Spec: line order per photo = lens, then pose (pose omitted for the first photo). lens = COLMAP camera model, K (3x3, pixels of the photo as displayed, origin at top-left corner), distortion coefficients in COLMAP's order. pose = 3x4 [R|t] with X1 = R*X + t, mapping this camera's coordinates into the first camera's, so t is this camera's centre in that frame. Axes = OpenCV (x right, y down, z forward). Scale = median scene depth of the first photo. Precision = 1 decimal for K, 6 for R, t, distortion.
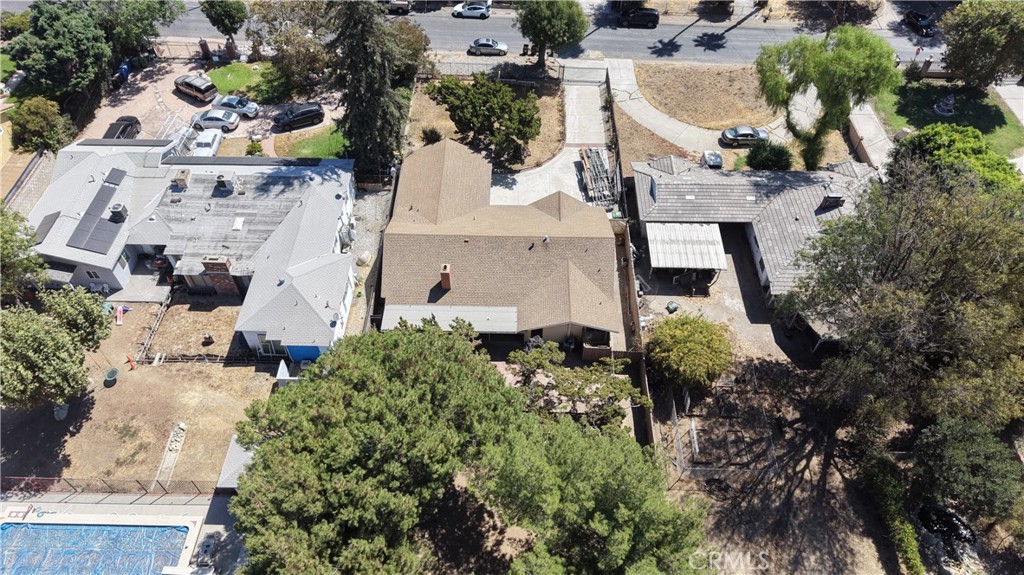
lens RADIAL K [[674.8, 0, 511.5], [0, 674.8, 291.4], [0, 0, 1]] dist [0.016285, -0.004640]
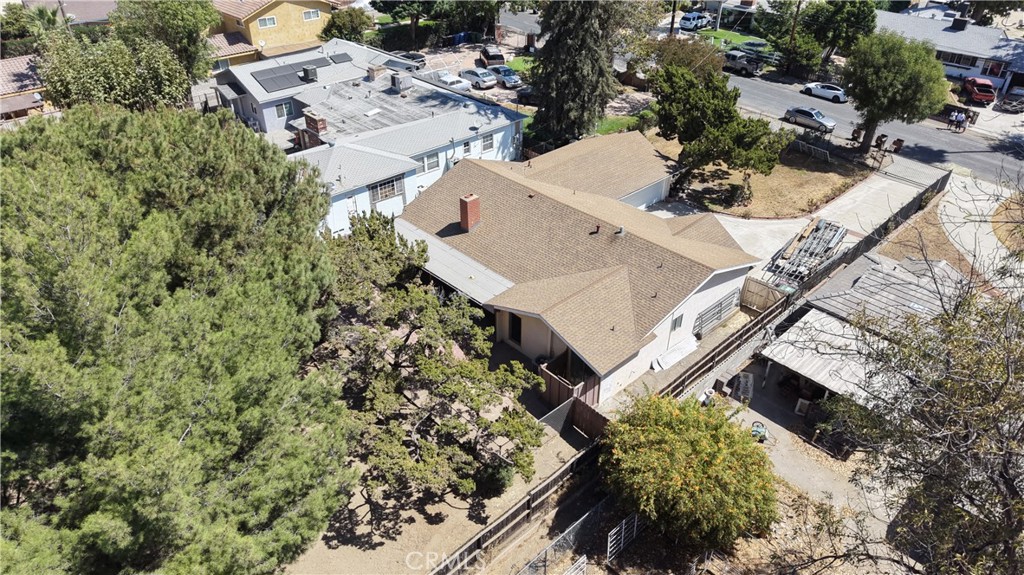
lens RADIAL K [[674.8, 0, 511.5], [0, 674.8, 291.4], [0, 0, 1]] dist [0.016285, -0.004640]
pose [[0.705163, 0.397245, -0.587318, 0.326696], [-0.544446, 0.833997, -0.089597, 0.074293], [0.454229, 0.382943, 0.804382, 0.376015]]
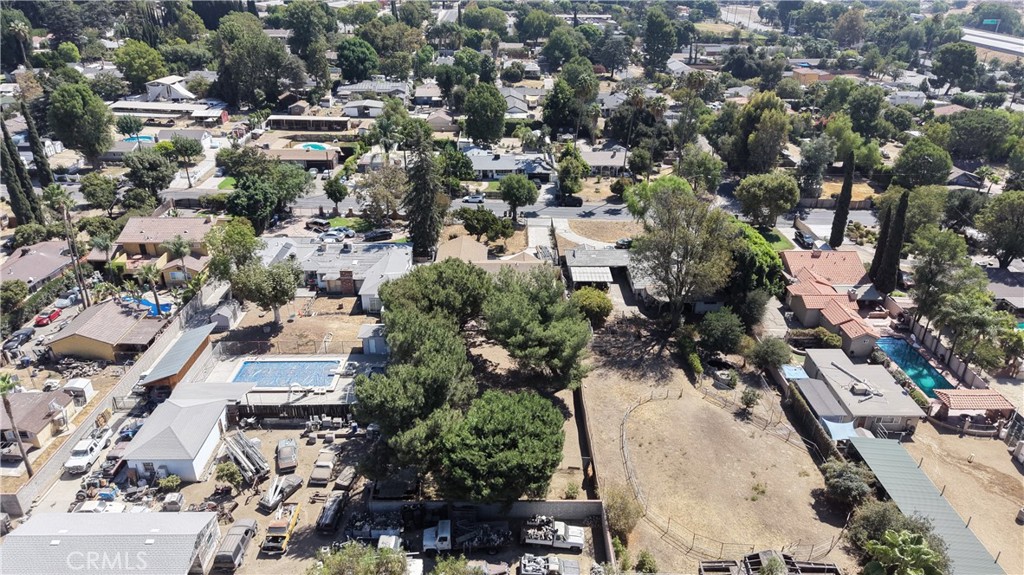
lens RADIAL K [[664.4, 0, 512.0], [0, 664.4, 287.5], [0, 0, 1]] dist [0.088404, -0.000852]
pose [[0.999617, -0.012013, 0.024945, -0.008530], [0.021152, 0.912701, -0.408081, 0.643963], [-0.017865, 0.408452, 0.912605, -0.602306]]
